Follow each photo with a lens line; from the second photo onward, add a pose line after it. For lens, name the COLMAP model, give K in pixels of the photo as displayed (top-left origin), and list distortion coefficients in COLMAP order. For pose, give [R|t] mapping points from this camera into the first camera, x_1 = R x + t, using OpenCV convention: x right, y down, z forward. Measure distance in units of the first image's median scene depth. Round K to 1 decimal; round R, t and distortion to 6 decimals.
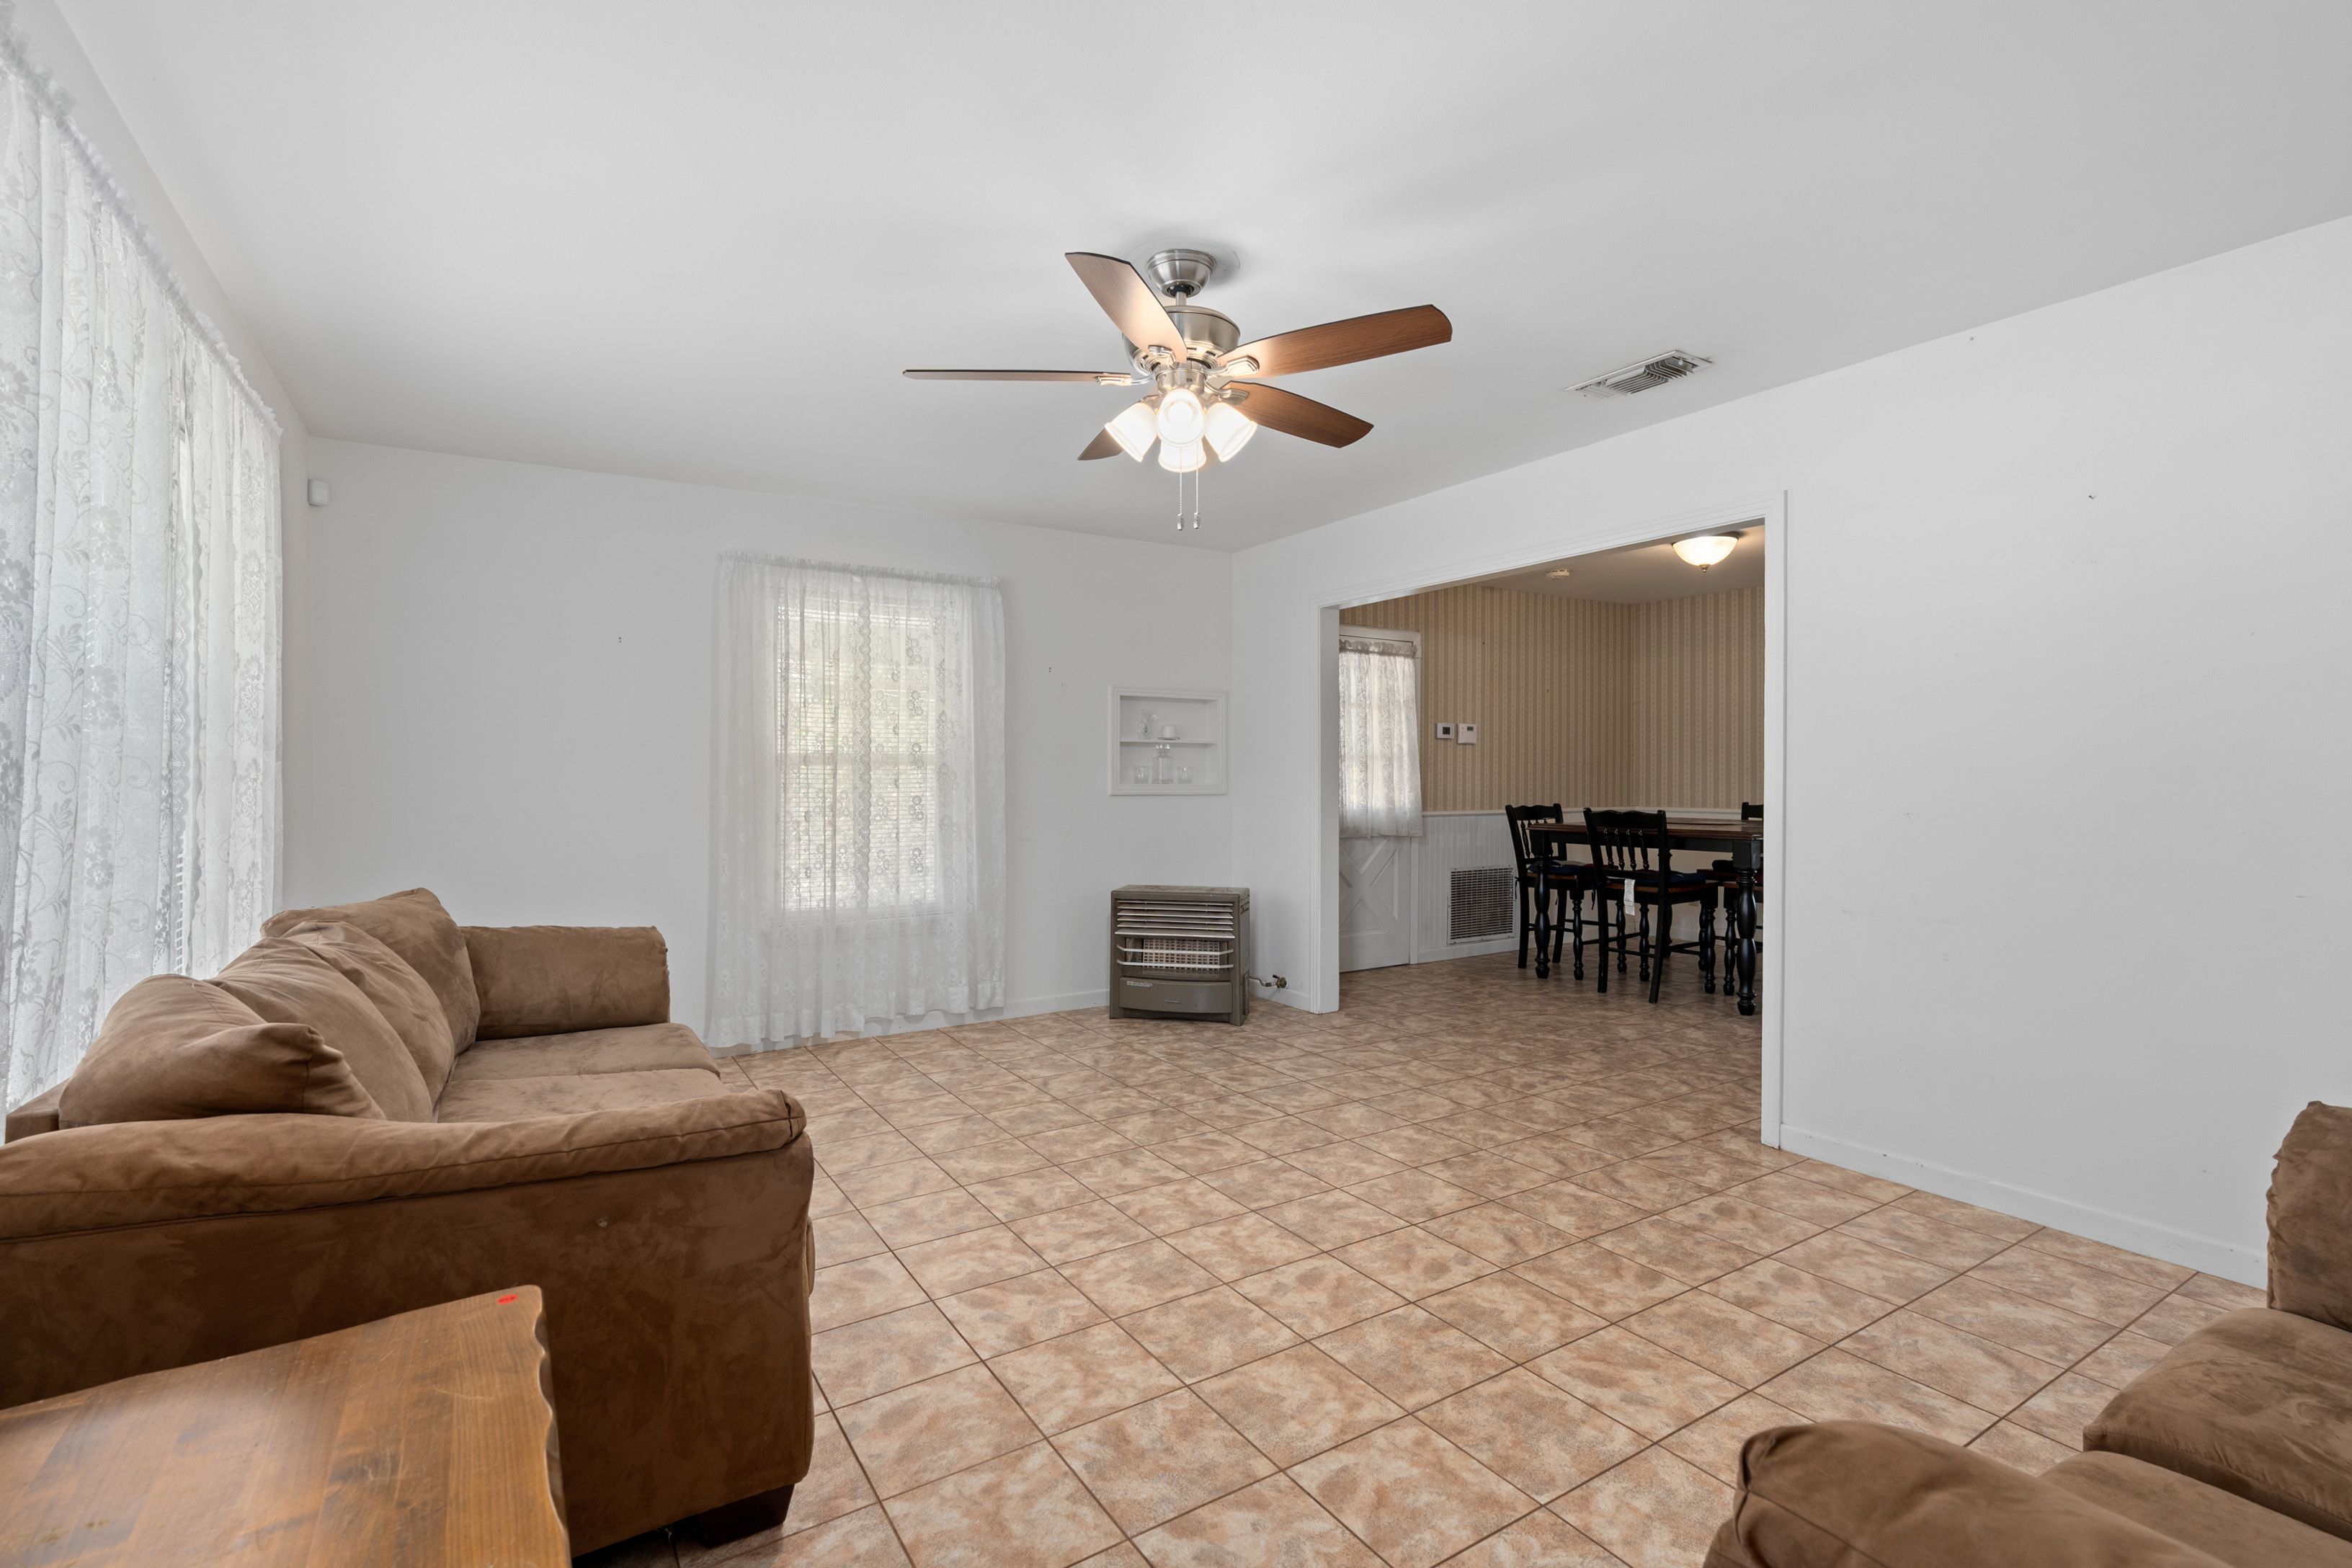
lens RADIAL K [[1071.0, 0, 1190.2], [0, 1071.0, 780.3], [0, 0, 1]] dist [-0.009122, 0.001318]
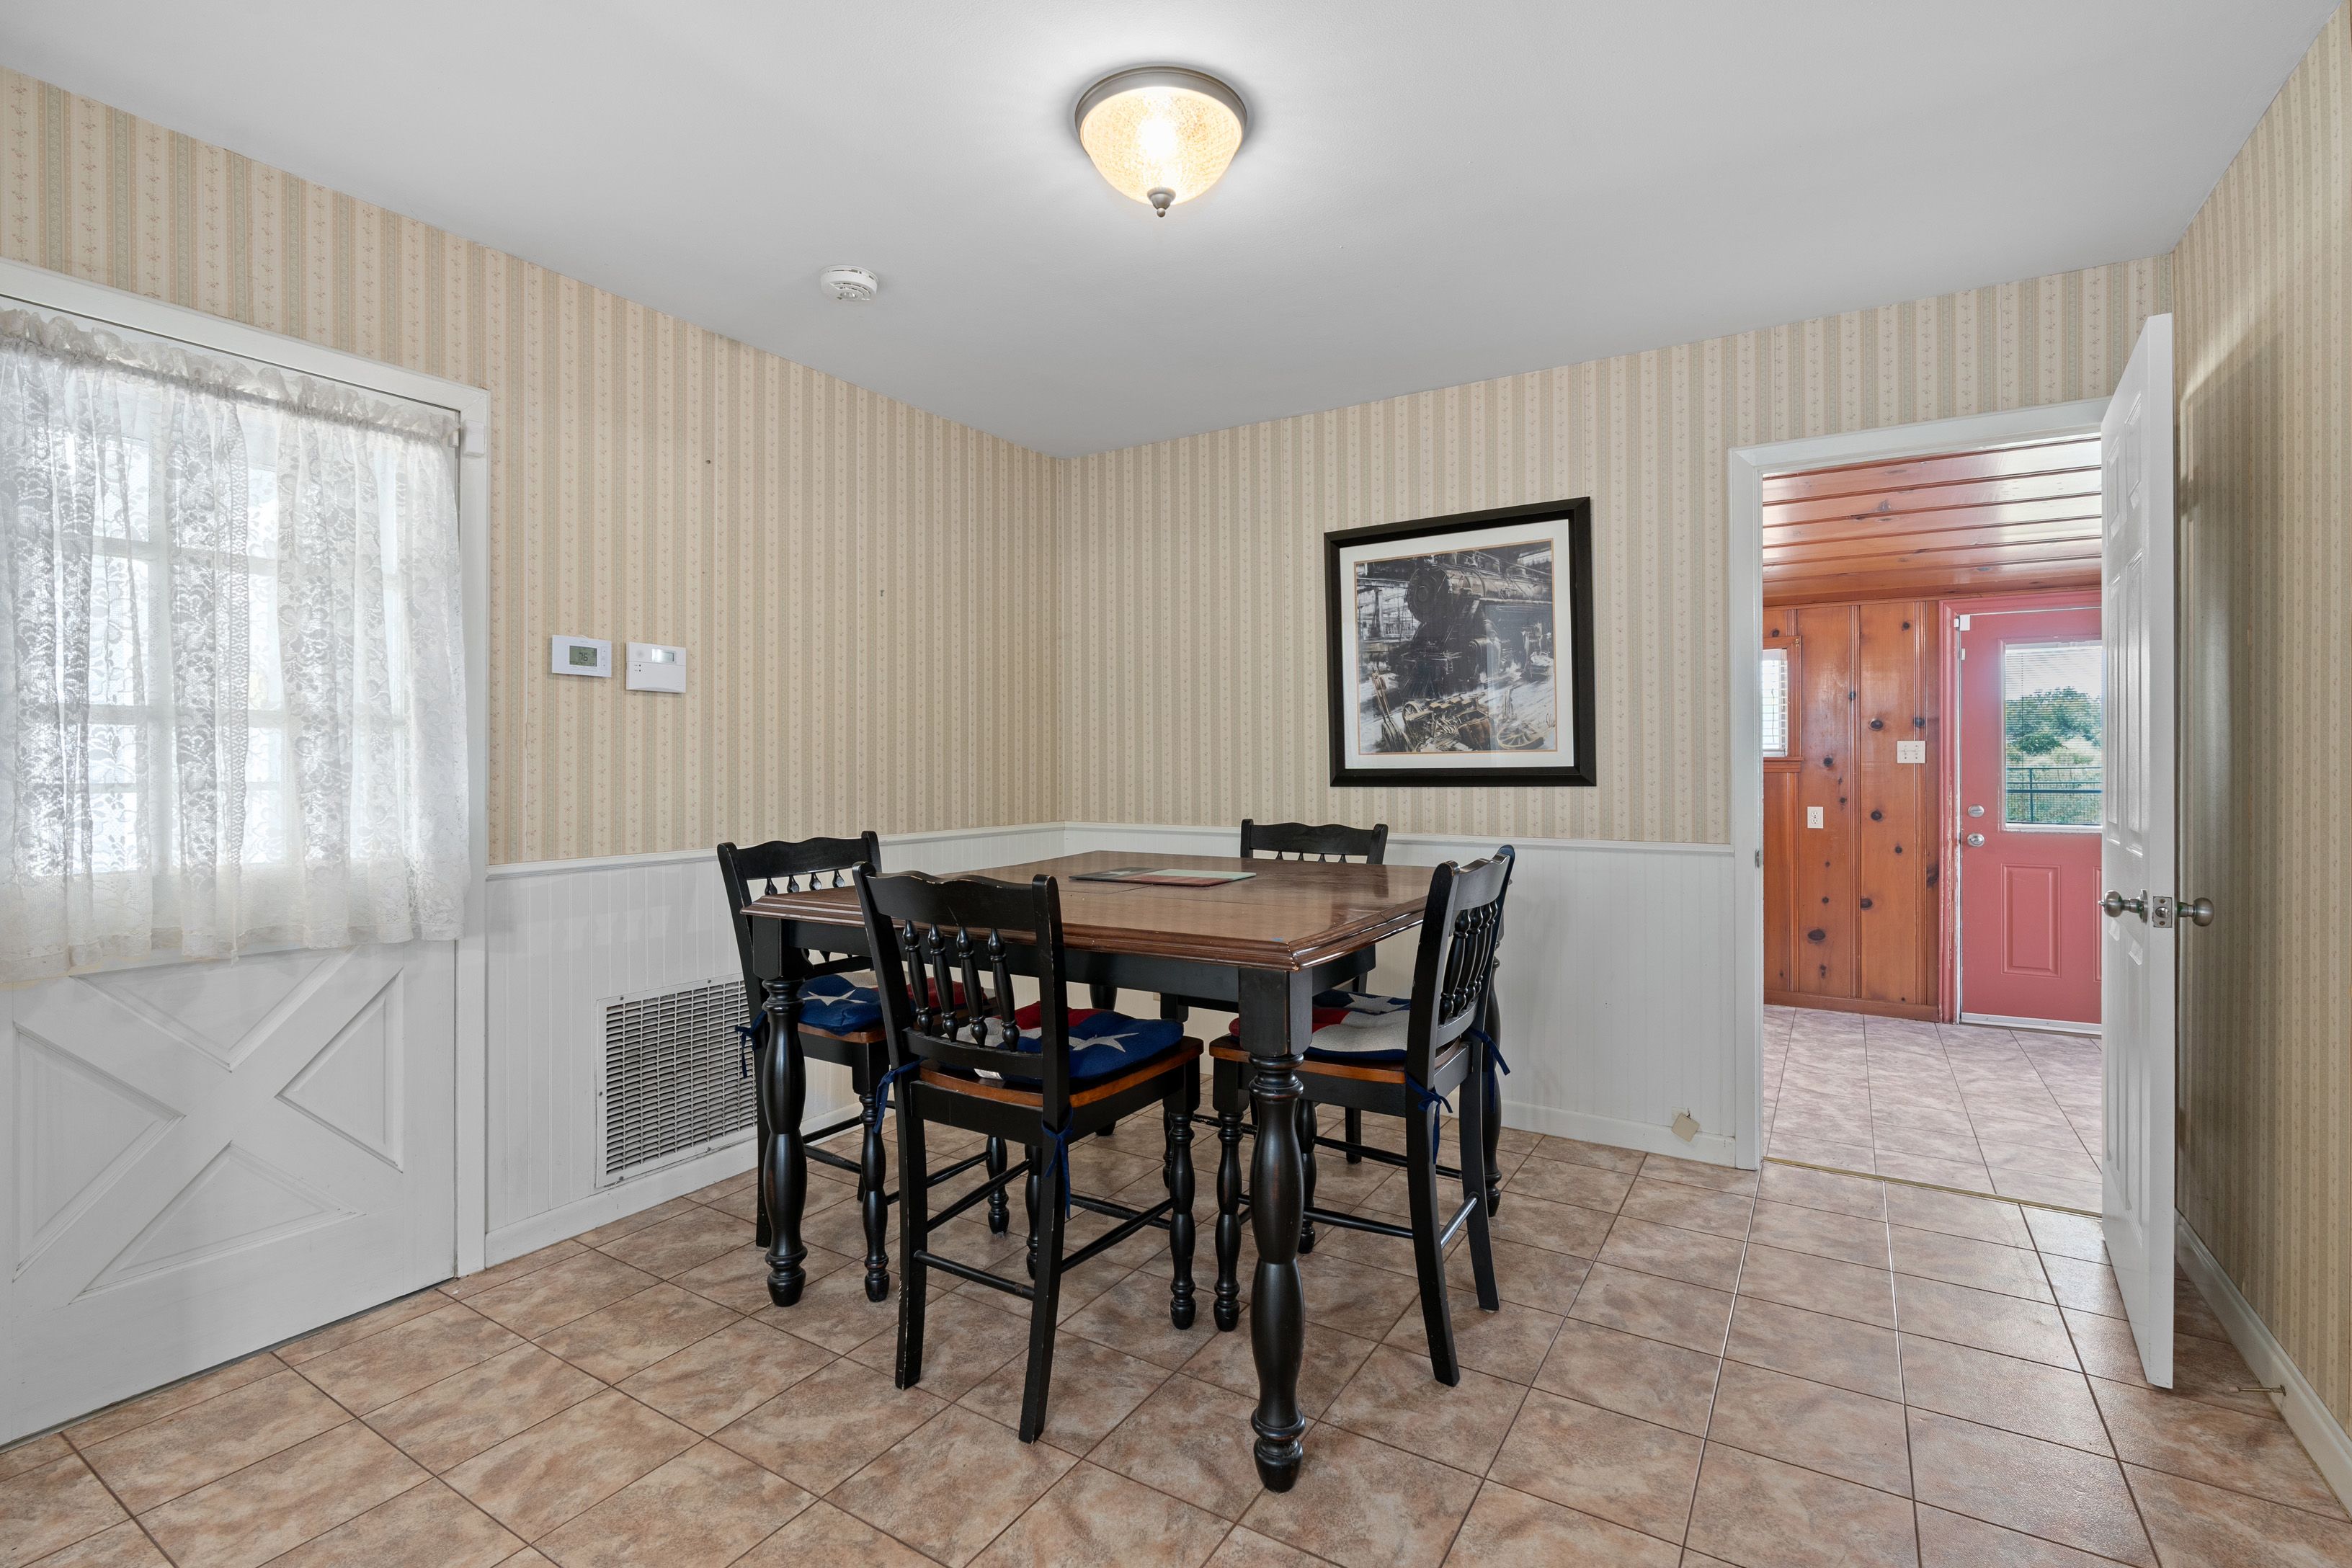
lens RADIAL K [[1071.0, 0, 1185.9], [0, 1071.0, 766.5], [0, 0, 1]] dist [-0.009122, 0.001318]
pose [[0.901809, -0.004828, 0.432107, 0.274594], [0.004882, 0.999988, 0.000983, -0.004854], [-0.432107, 0.001223, 0.901822, 0.555742]]
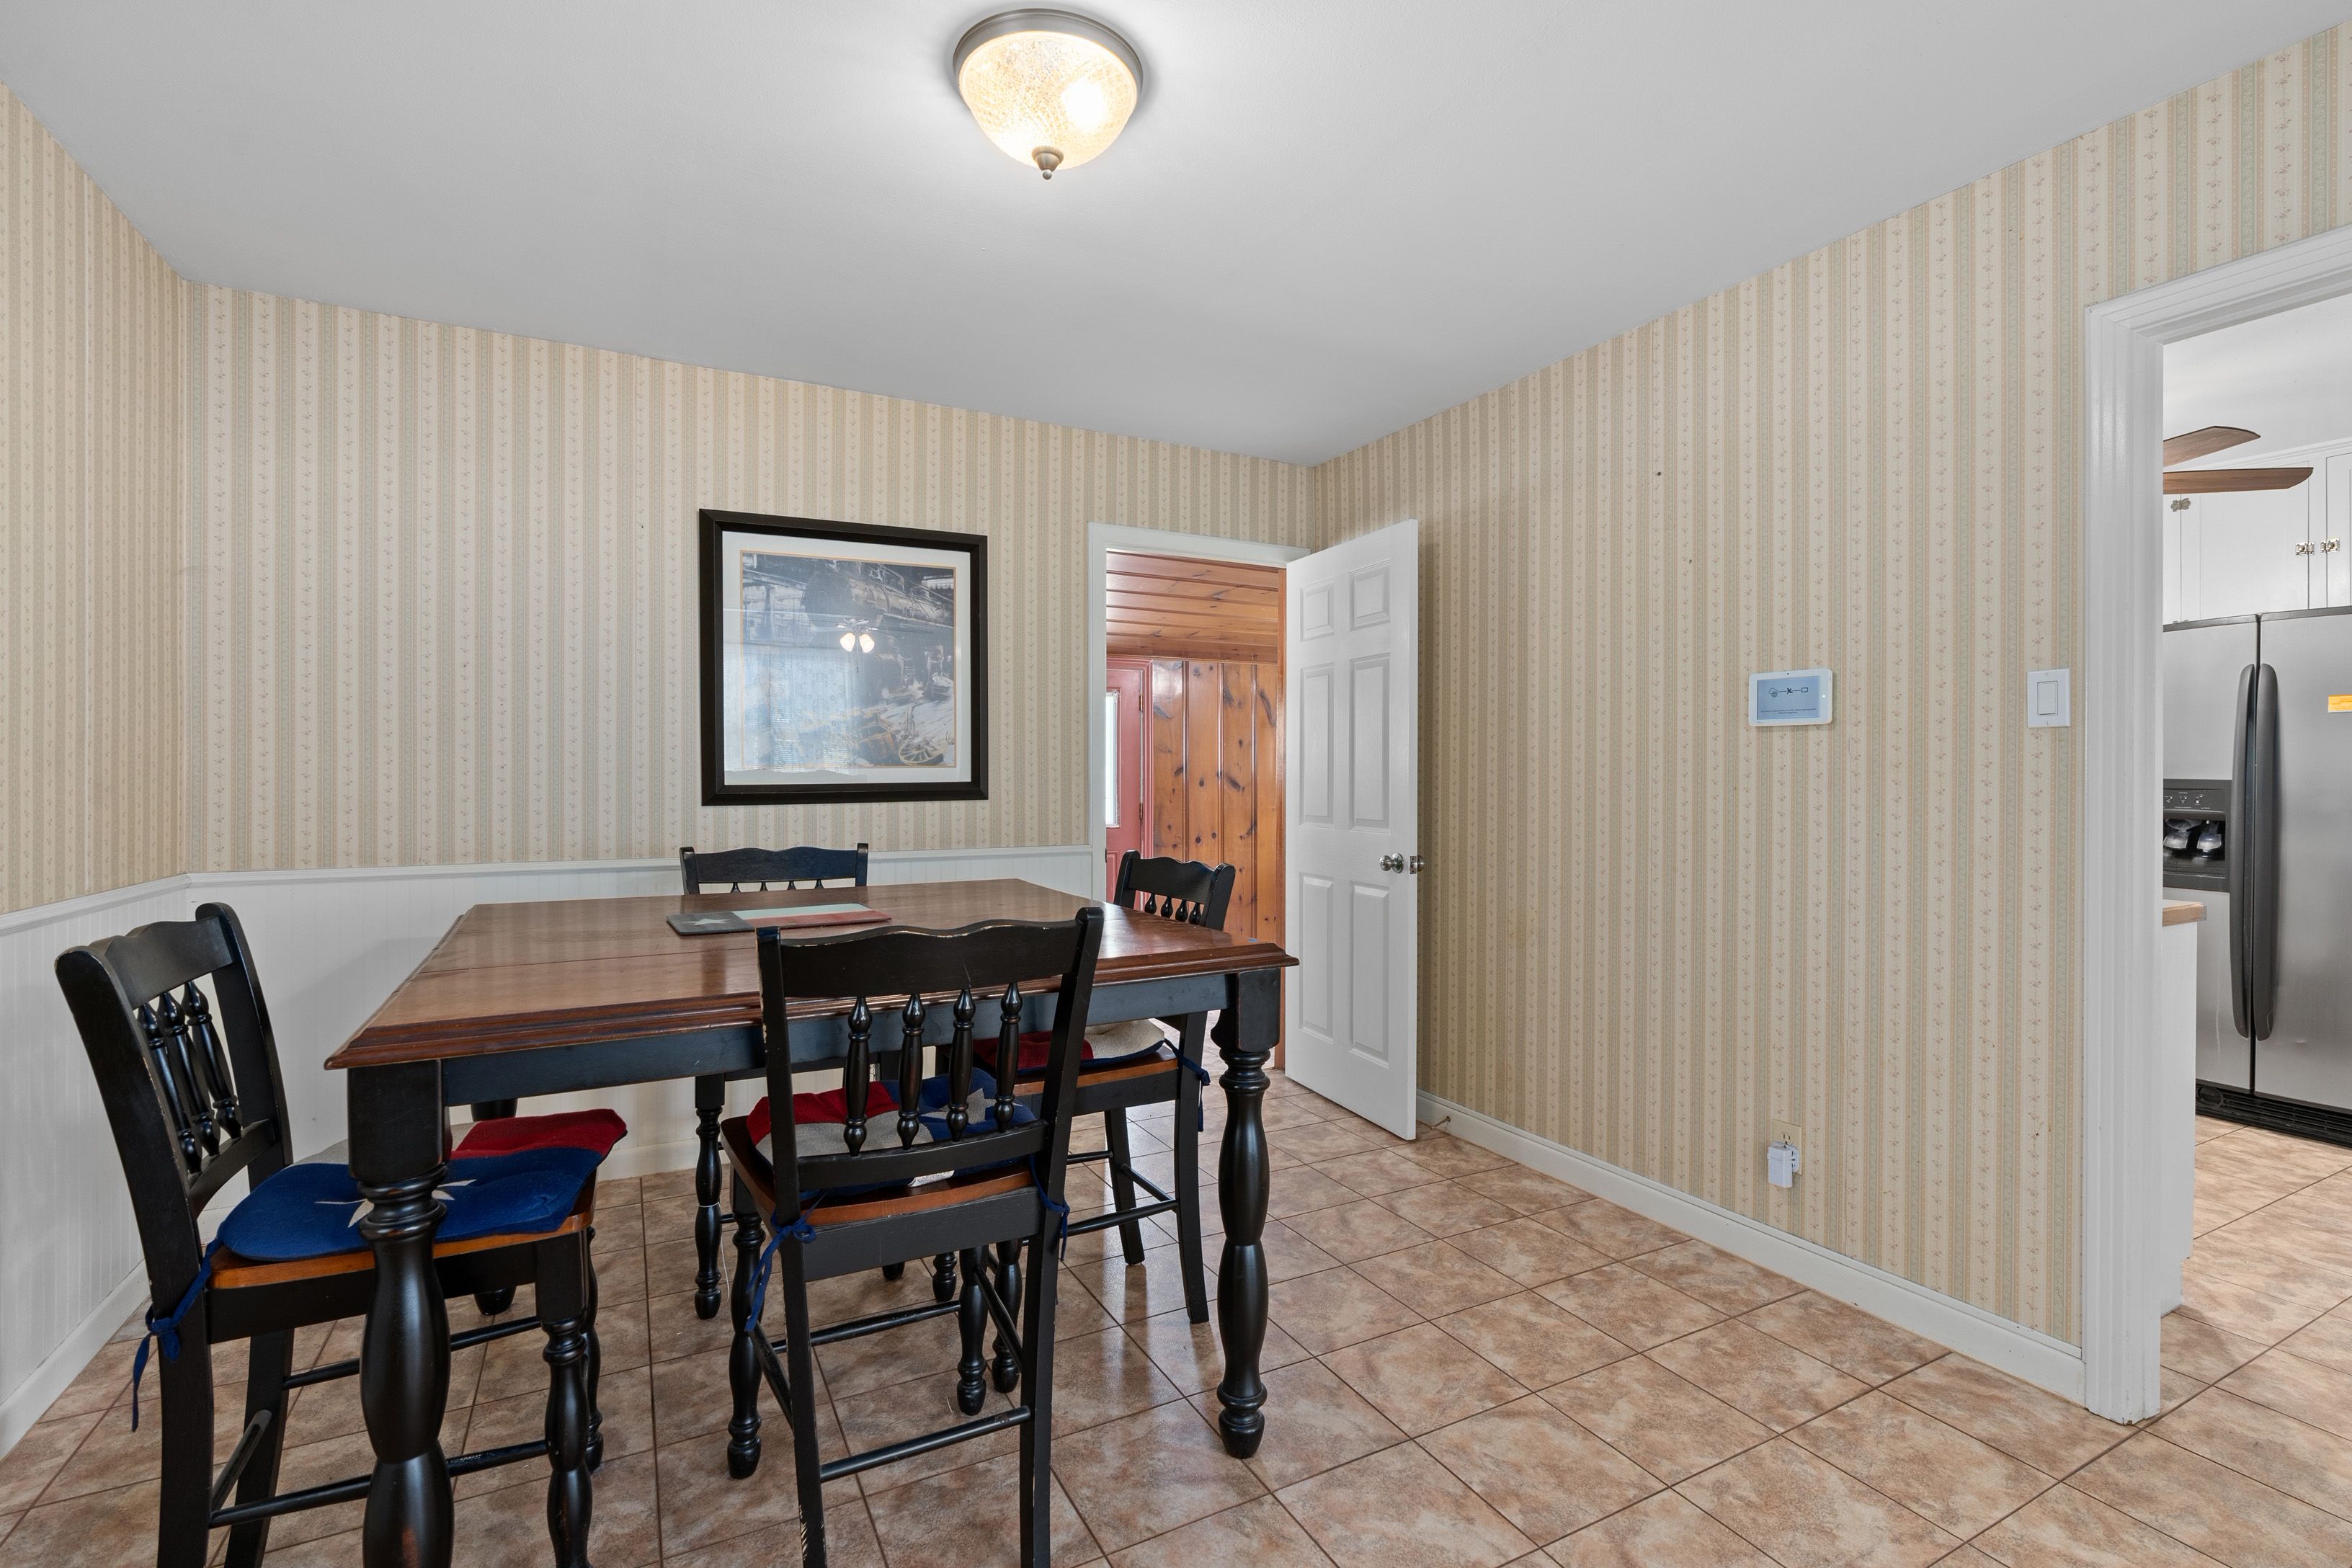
lens RADIAL K [[1071.0, 0, 1163.6], [0, 1071.0, 782.3], [0, 0, 1]] dist [-0.009122, 0.001318]
pose [[0.082818, -0.006553, 0.996543, 0.133097], [0.005864, 0.999964, 0.006088, -0.005793], [-0.996547, 0.005339, 0.082853, 0.770145]]
